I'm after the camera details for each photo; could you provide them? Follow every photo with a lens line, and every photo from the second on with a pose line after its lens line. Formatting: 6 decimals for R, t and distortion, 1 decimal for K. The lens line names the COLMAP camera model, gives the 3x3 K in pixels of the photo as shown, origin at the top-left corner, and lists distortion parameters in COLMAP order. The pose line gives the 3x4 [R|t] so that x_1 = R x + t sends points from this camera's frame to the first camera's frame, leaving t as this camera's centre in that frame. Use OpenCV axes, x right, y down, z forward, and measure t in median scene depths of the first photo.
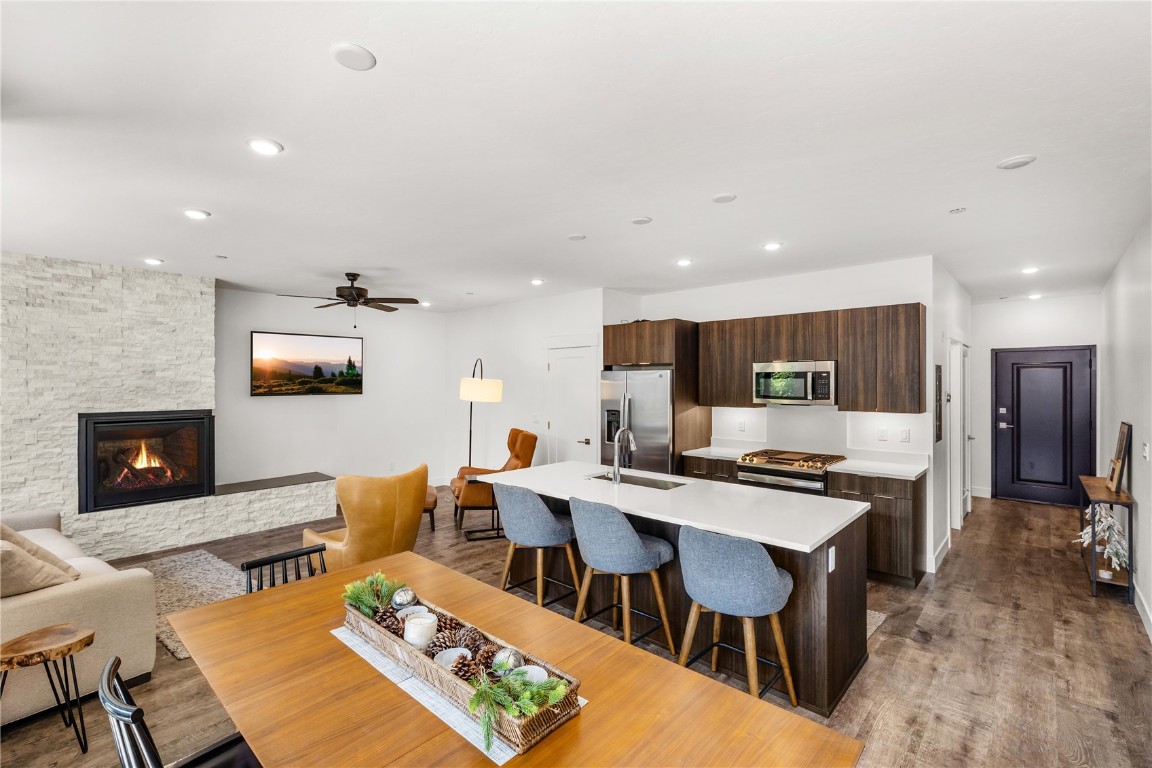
lens RADIAL K [[492.8, 0, 573.1], [0, 492.8, 382.7], [0, 0, 1]] dist [-0.000654, 0.000434]
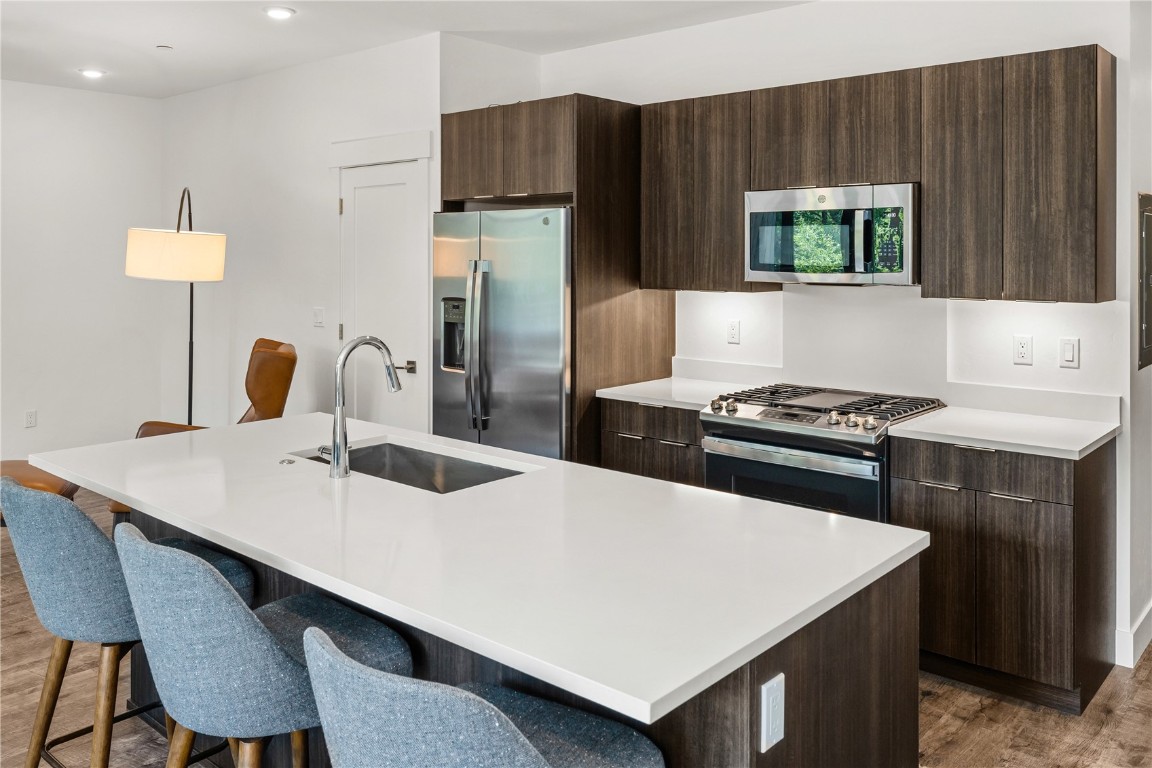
lens RADIAL K [[898.9, 0, 560.7], [0, 898.9, 259.4], [0, 0, 1]] dist [-0.005511, 0.002288]
pose [[0.999765, 0.002106, 0.021564, 0.181193], [-0.002157, 0.999995, 0.002348, 0.020052], [-0.021559, -0.002394, 0.999765, 0.187932]]
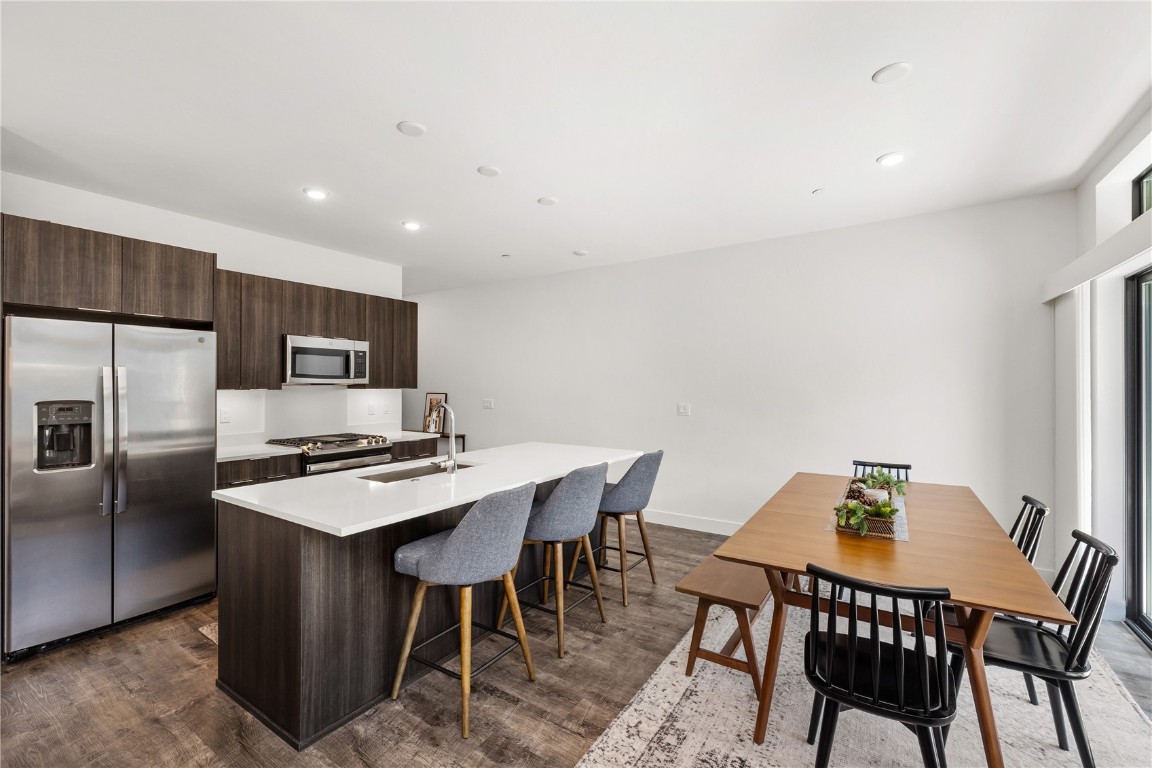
lens RADIAL K [[492.8, 0, 574.5], [0, 492.8, 383.0], [0, 0, 1]] dist [-0.000654, 0.000434]
pose [[-0.157195, 0.006495, 0.987546, -0.532117], [0.001960, 0.999978, -0.006265, 0.047356], [-0.987566, 0.000951, -0.157205, 0.658262]]
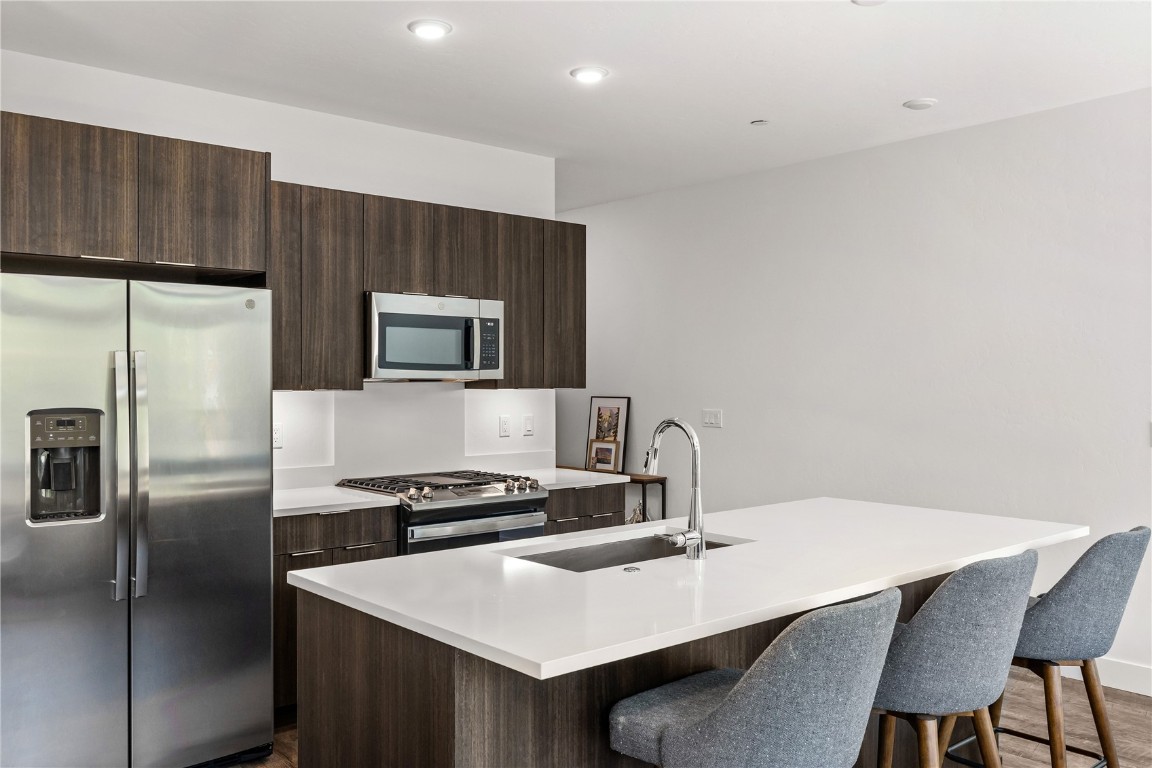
lens RADIAL K [[952.2, 0, 569.7], [0, 952.2, 378.4], [0, 0, 1]] dist [0.001509, 0.001554]
pose [[0.120332, 0.005212, 0.992720, -0.501263], [0.003836, 0.999976, -0.005715, 0.047147], [-0.992726, 0.004496, 0.120309, 0.714753]]
